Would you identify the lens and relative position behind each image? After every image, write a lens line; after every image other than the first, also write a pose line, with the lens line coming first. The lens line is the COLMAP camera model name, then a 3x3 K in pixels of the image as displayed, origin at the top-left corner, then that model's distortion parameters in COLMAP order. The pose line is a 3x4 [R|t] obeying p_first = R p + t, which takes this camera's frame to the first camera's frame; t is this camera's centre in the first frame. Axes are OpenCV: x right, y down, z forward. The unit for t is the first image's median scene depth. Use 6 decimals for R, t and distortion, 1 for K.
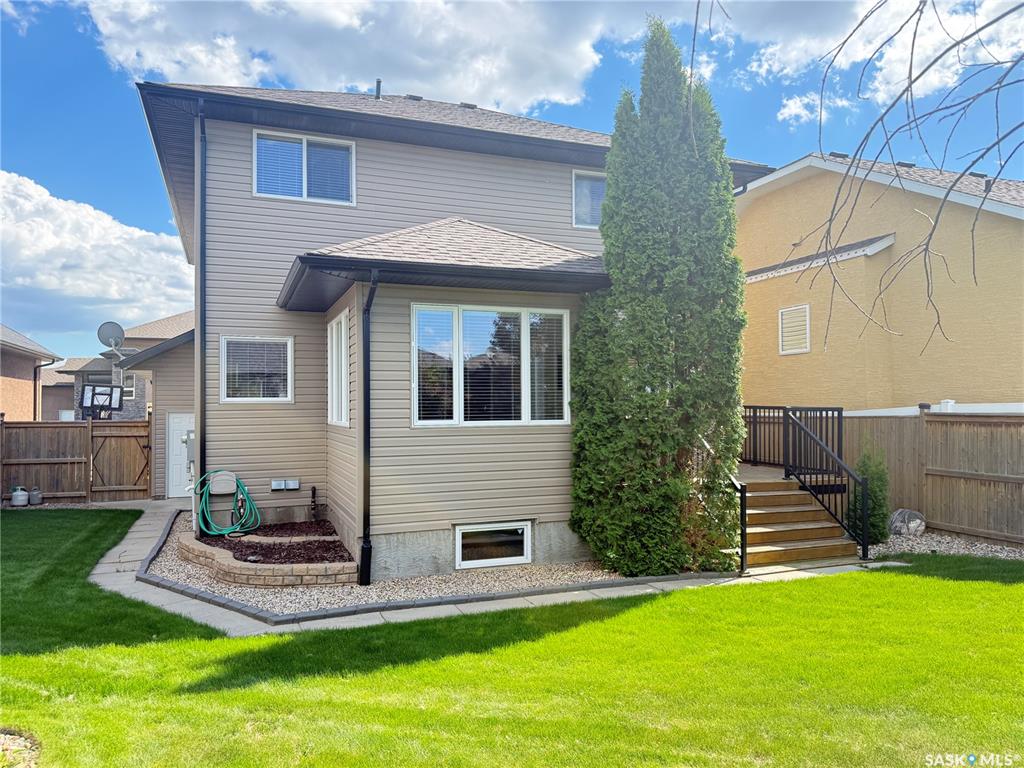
lens RADIAL K [[739.5, 0, 518.9], [0, 739.5, 389.0], [0, 0, 1]] dist [0.015240, -0.027384]
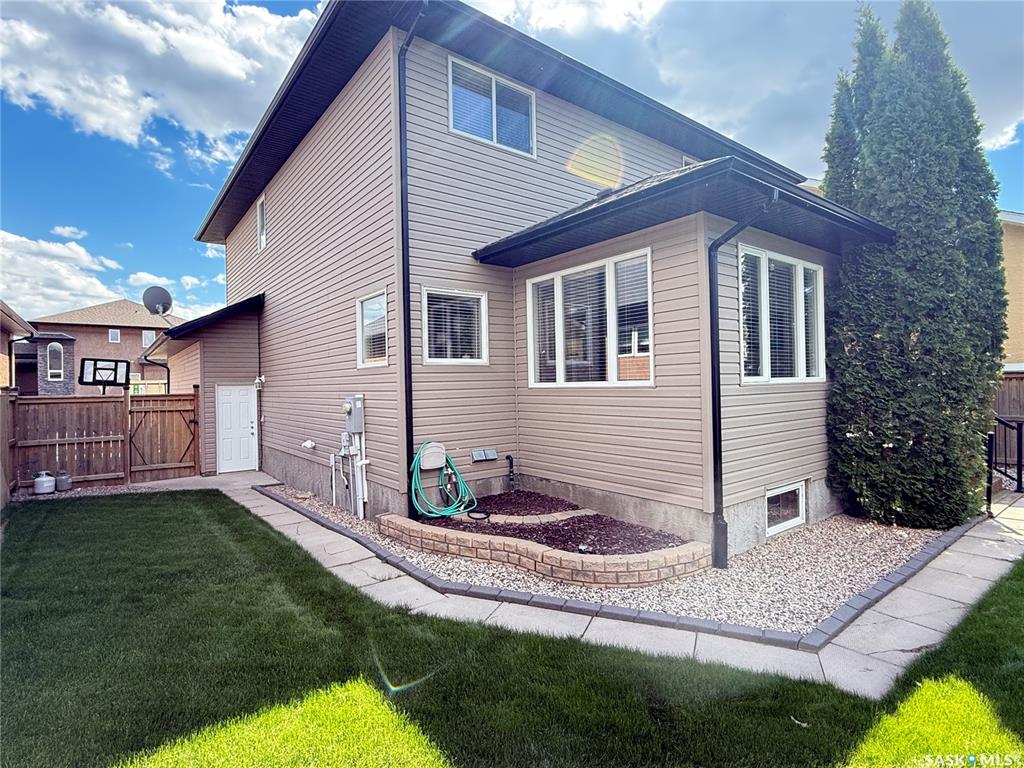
lens RADIAL K [[529.2, 0, 510.8], [0, 529.2, 379.4], [0, 0, 1]] dist [-0.001717, -0.000469]
pose [[0.960395, -0.009505, 0.278480, -0.467497], [0.006489, 0.999910, 0.011749, 0.029497], [-0.278567, -0.009477, 0.960370, 0.369287]]
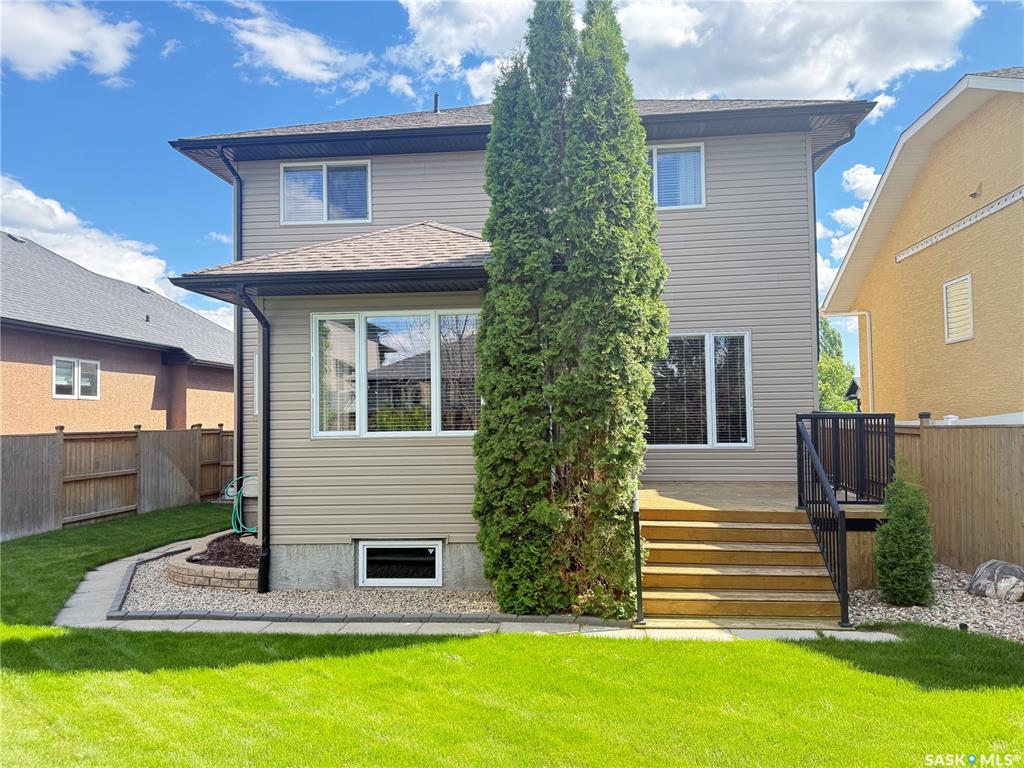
lens RADIAL K [[739.5, 0, 520.0], [0, 739.5, 392.2], [0, 0, 1]] dist [0.015240, -0.027384]
pose [[0.892974, -0.025406, -0.449391, 0.437964], [0.019948, 0.999659, -0.016877, 0.009938], [0.449666, 0.006106, 0.893176, 0.188706]]
